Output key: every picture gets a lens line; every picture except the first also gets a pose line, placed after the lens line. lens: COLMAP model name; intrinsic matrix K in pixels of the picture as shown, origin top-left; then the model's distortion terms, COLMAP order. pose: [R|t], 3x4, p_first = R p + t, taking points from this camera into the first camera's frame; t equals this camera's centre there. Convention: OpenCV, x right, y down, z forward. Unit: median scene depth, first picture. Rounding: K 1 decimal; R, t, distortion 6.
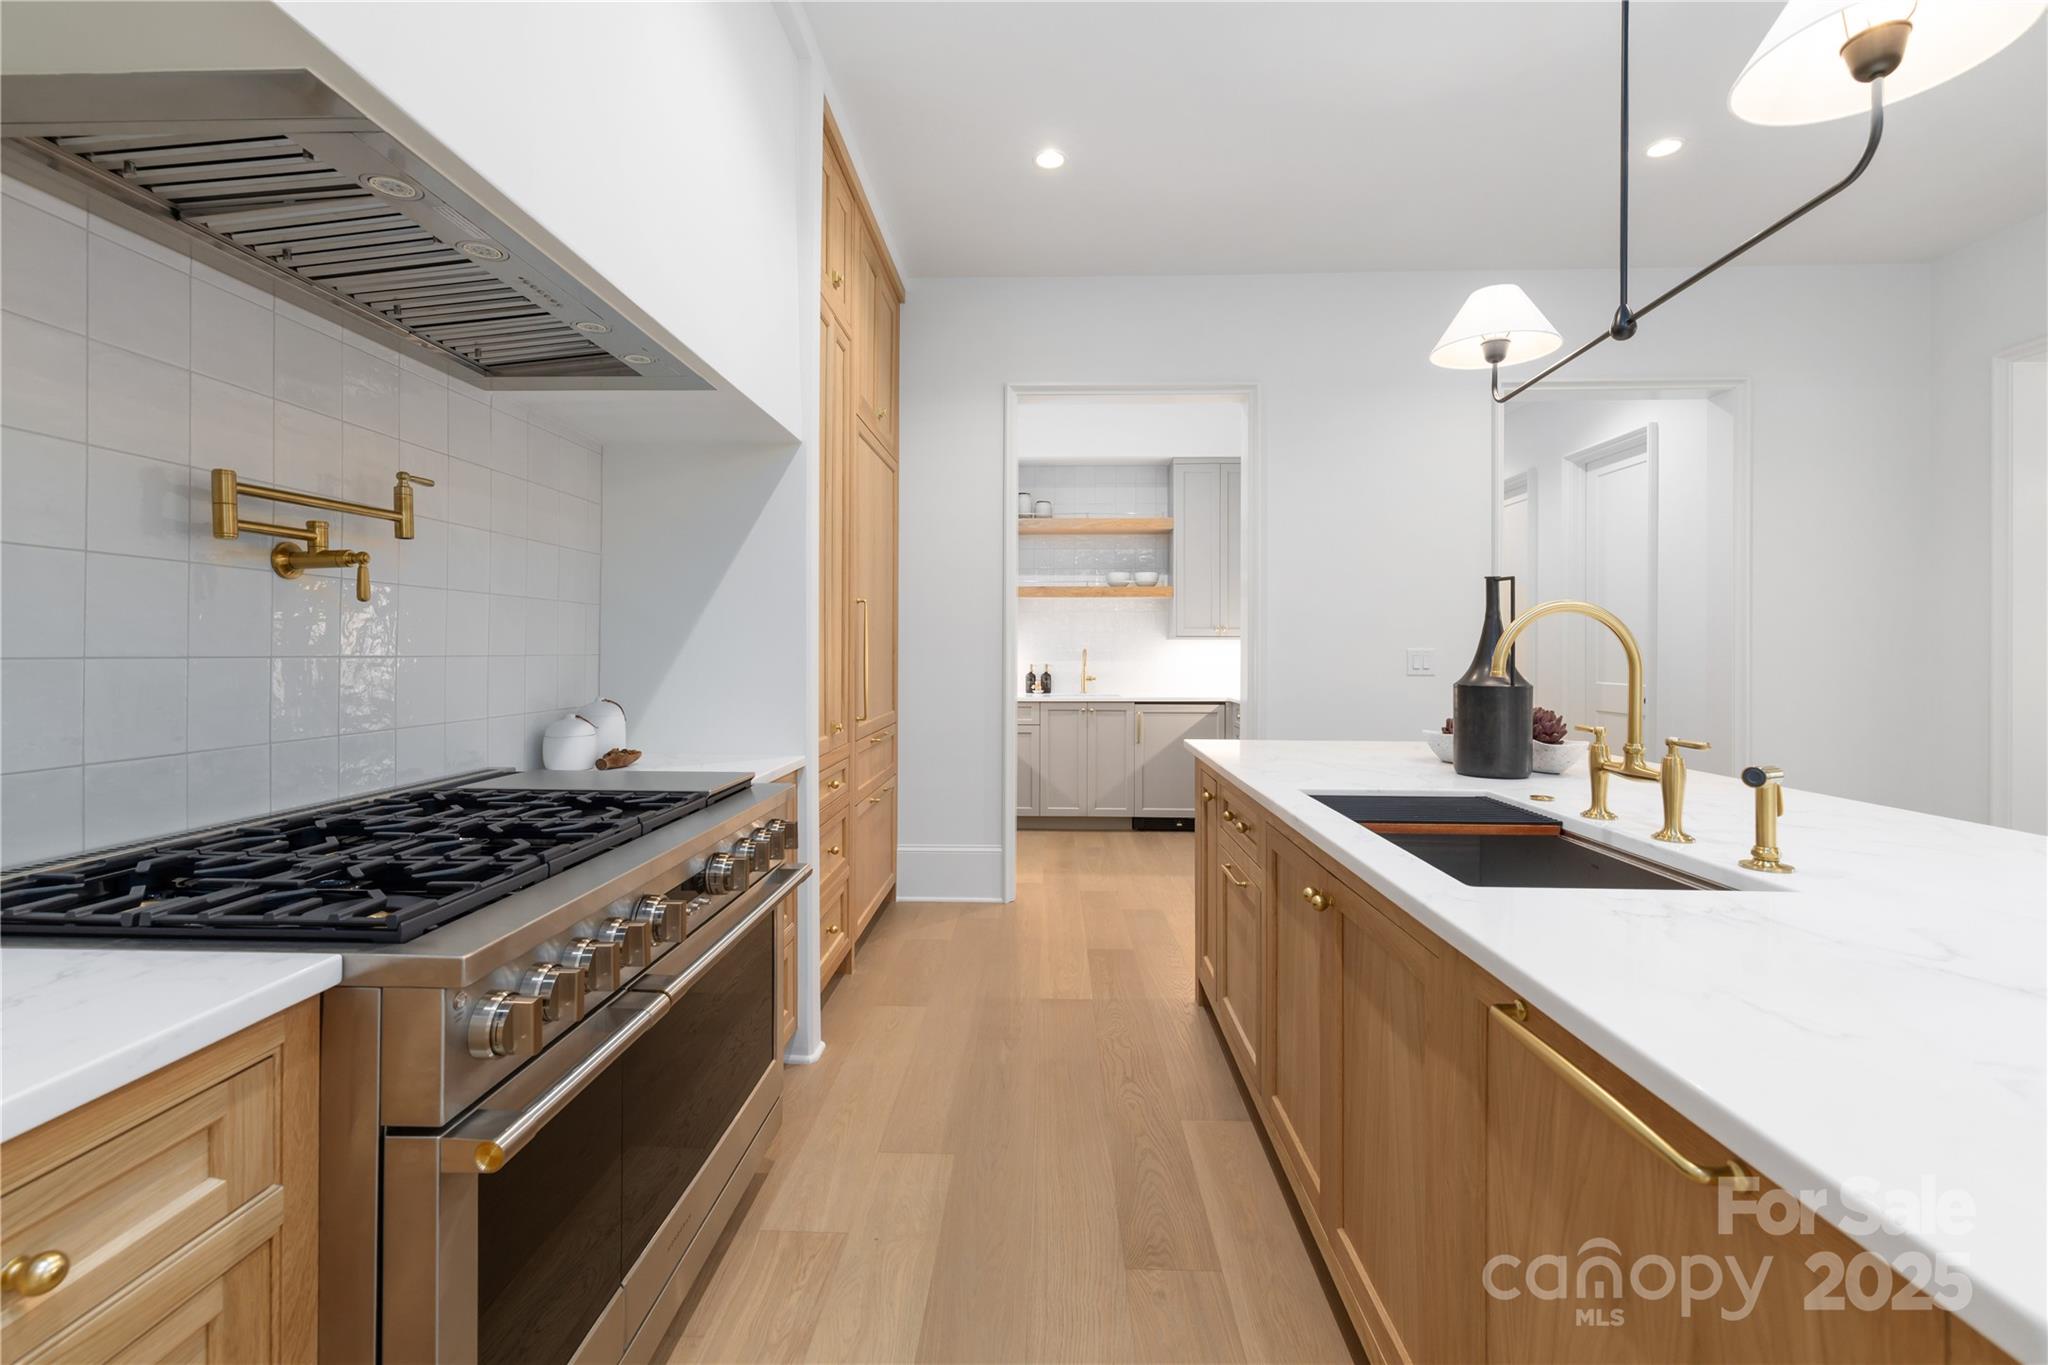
lens RADIAL K [[900.8, 0, 1018.4], [0, 900.8, 653.1], [0, 0, 1]] dist [0.000397, 0.000069]
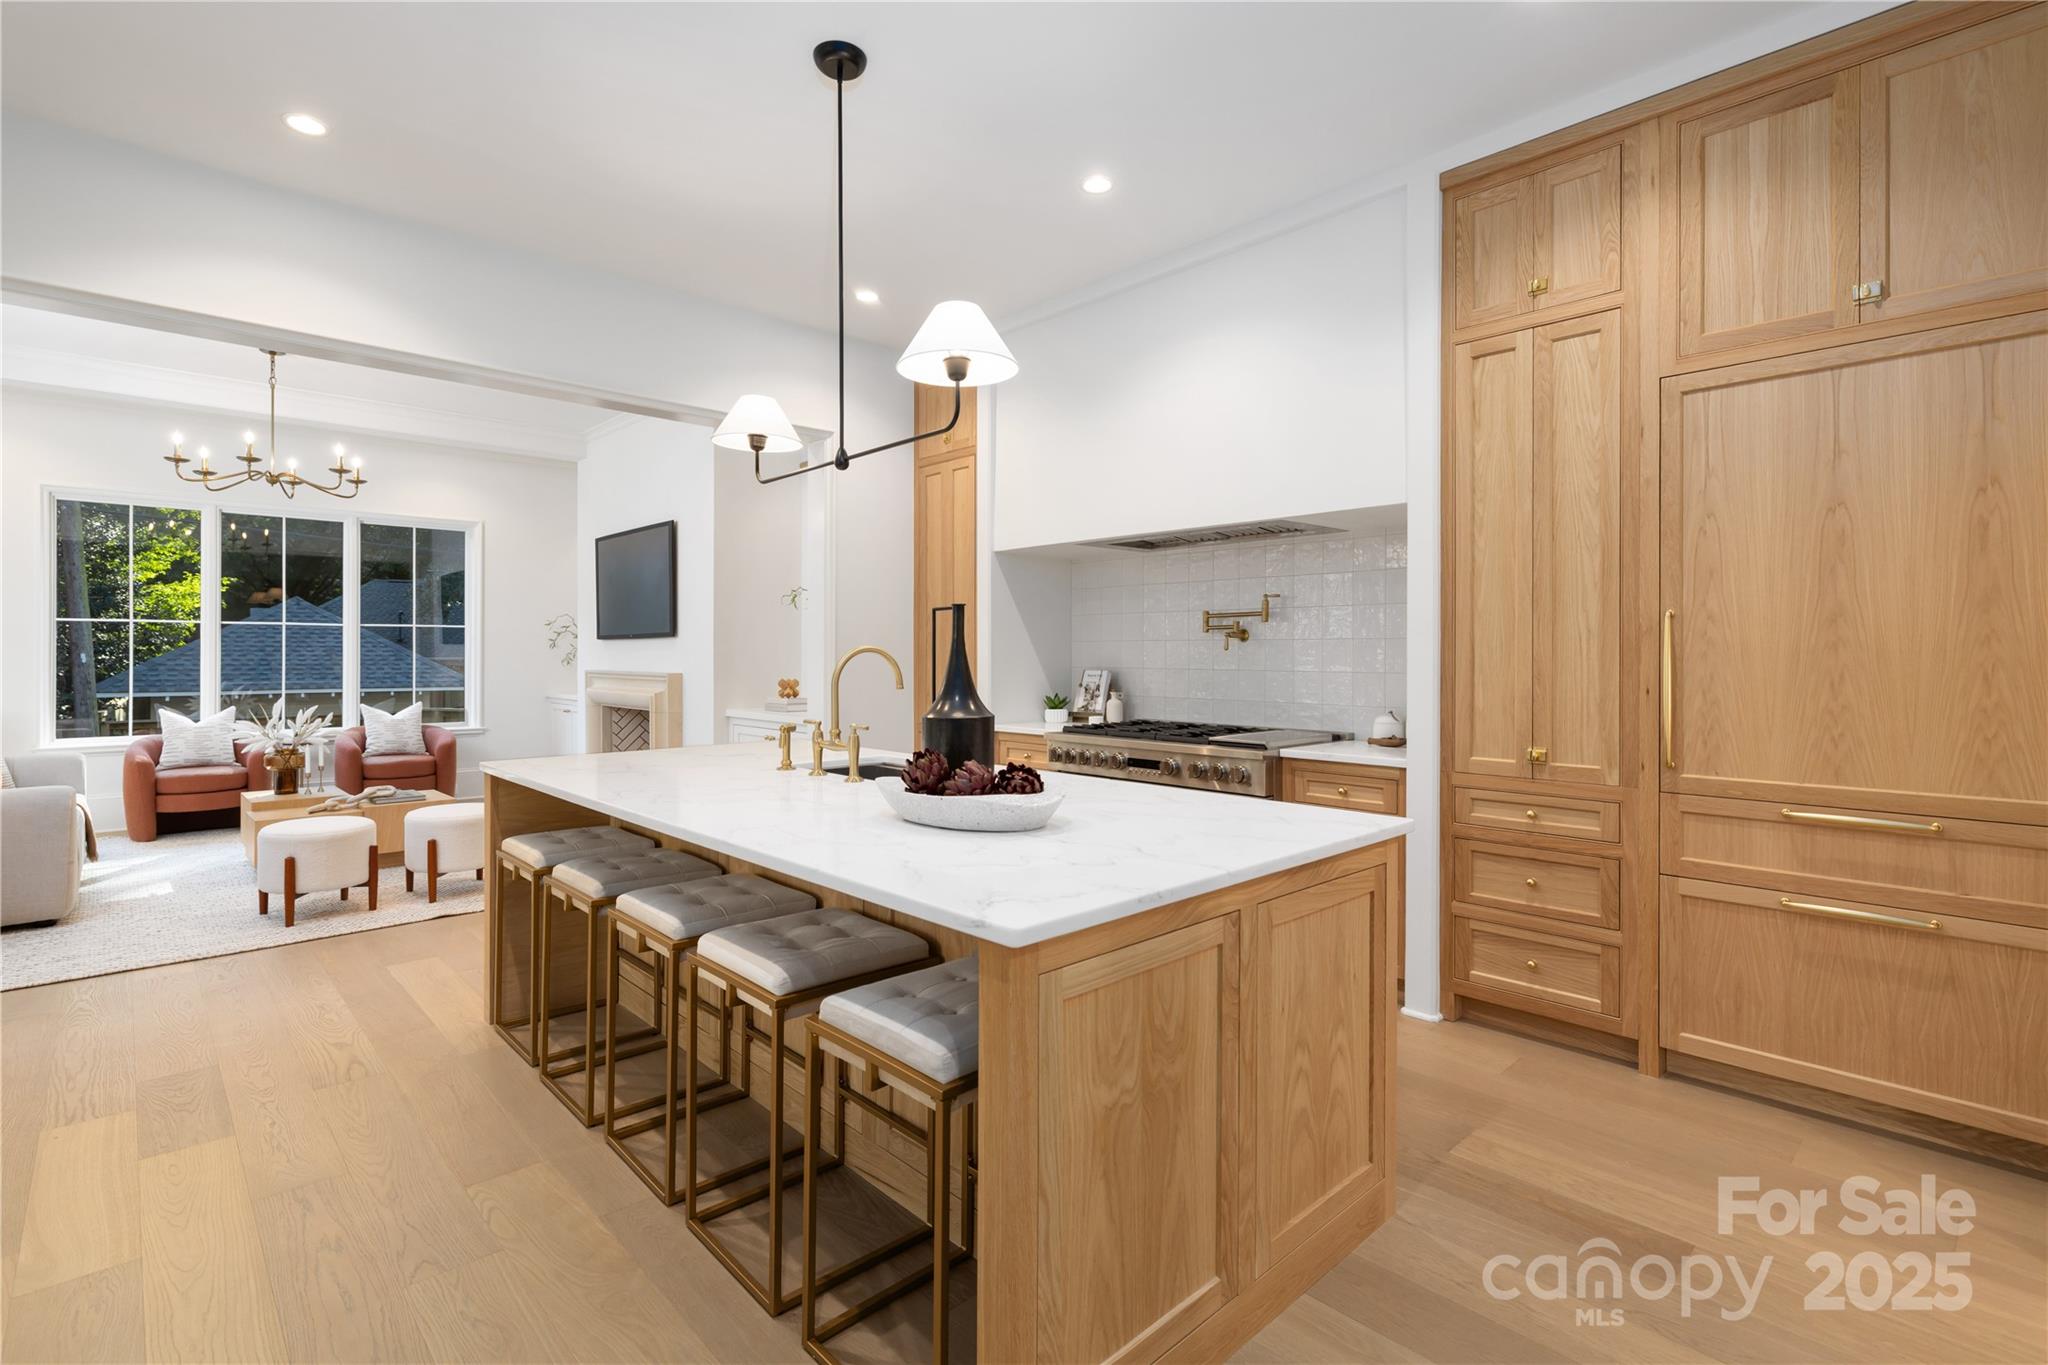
lens RADIAL K [[957.6, 0, 1021.5], [0, 957.6, 648.9], [0, 0, 1]] dist [-0.000039, 0.000455]
pose [[-0.698117, -0.005029, -0.715966, 1.253973], [-0.004019, 0.999987, -0.003106, -0.034292], [0.715973, 0.000709, -0.698128, 1.804872]]
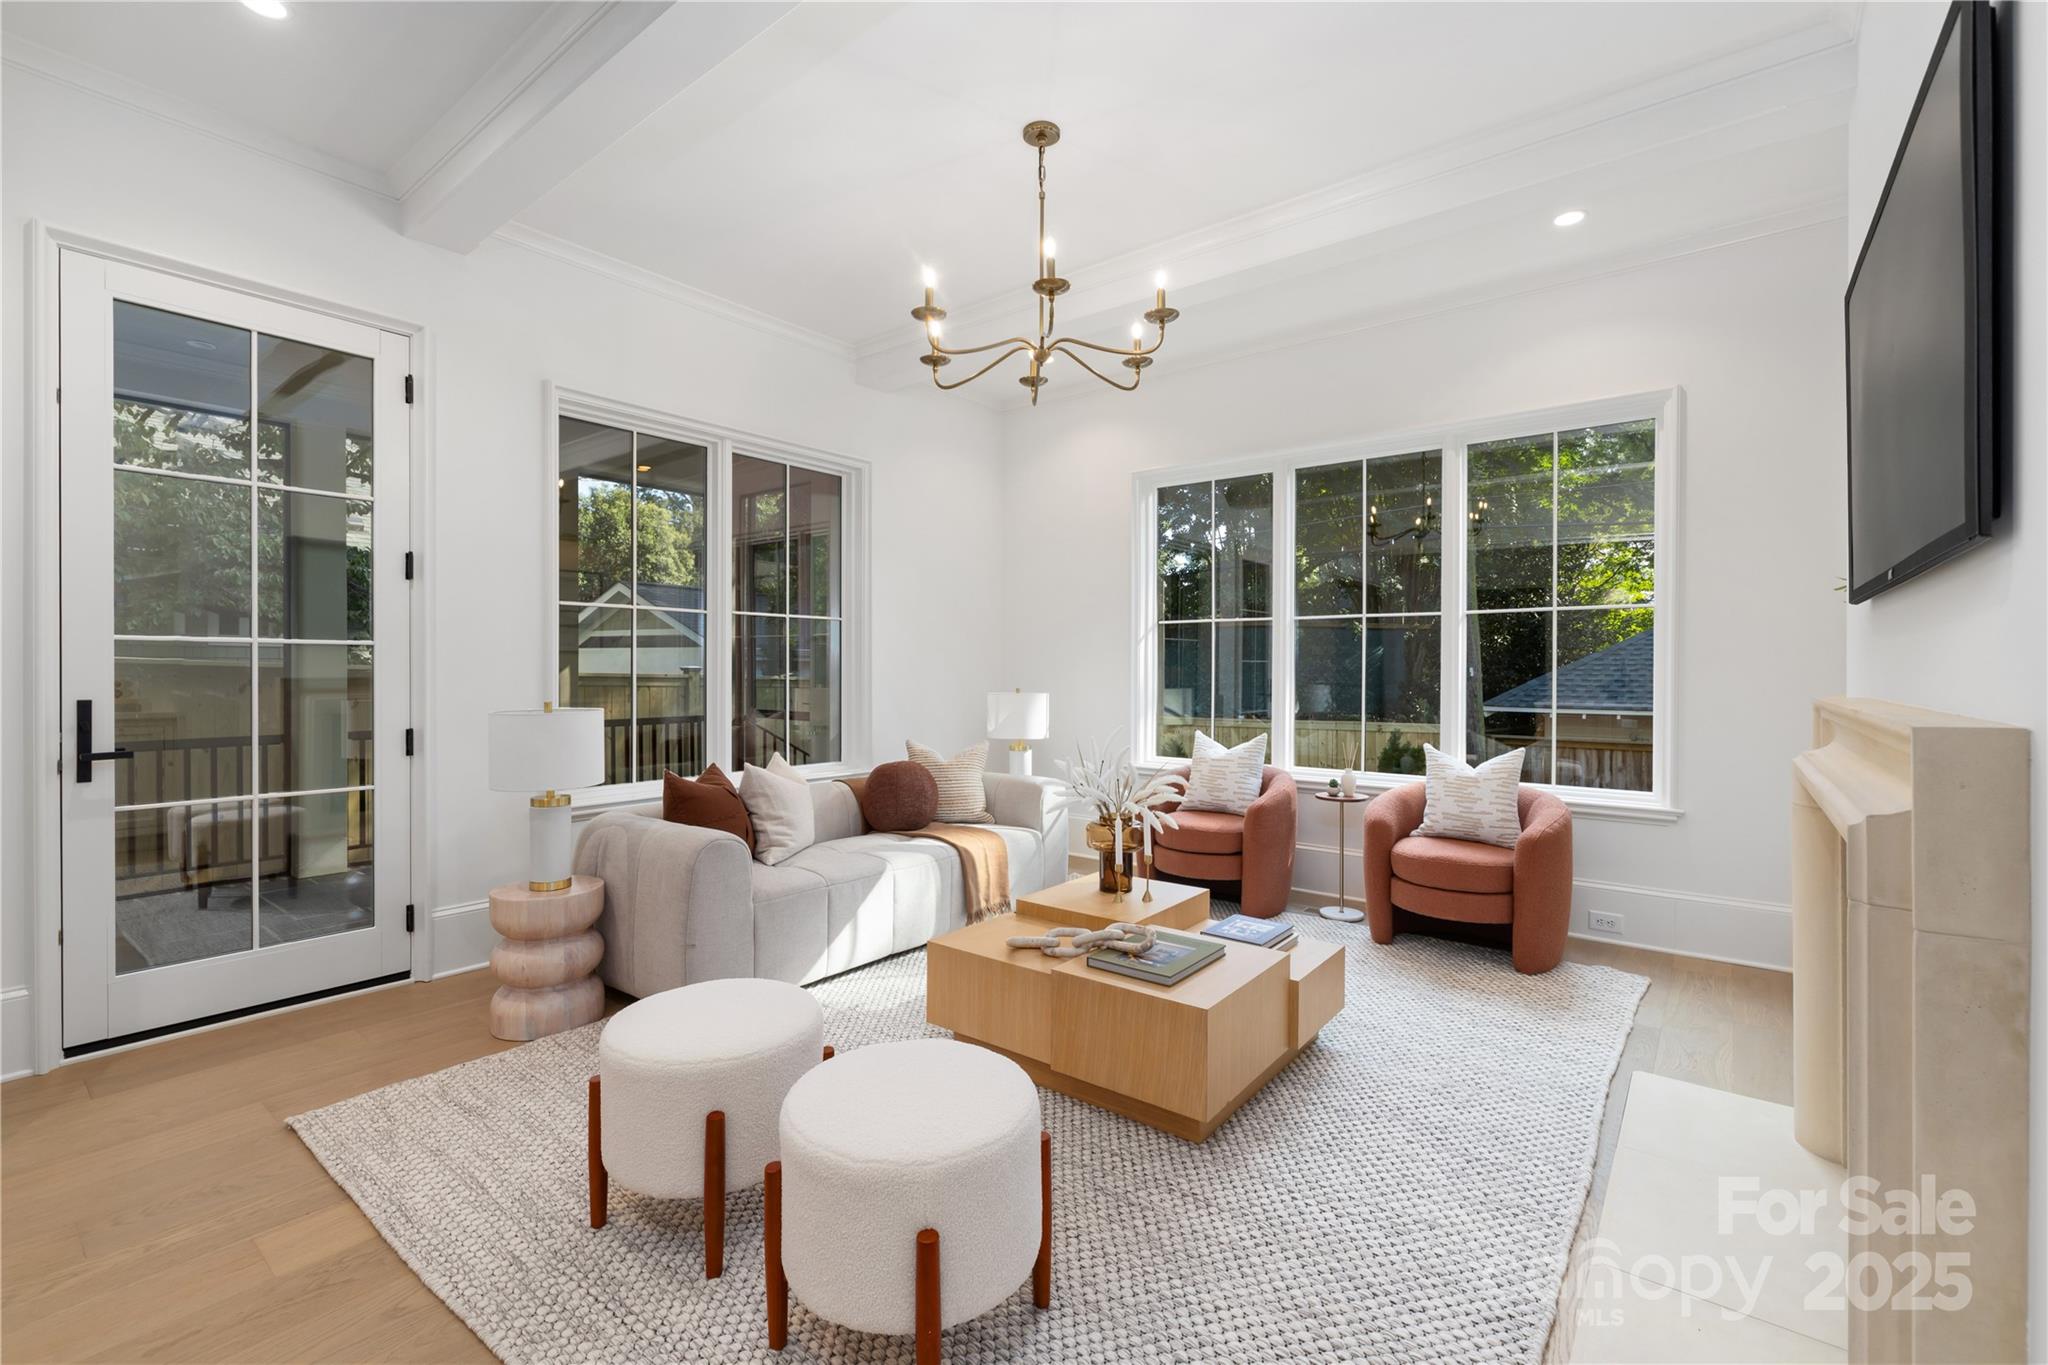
lens RADIAL K [[885.9, 0, 1021.4], [0, 885.9, 669.8], [0, 0, 1]] dist [-0.009895, 0.000234]
pose [[-0.808807, -0.004142, 0.588060, 0.080001], [-0.002759, 0.999991, 0.003249, 0.000282], [-0.588068, 0.001006, -0.808811, -0.198028]]
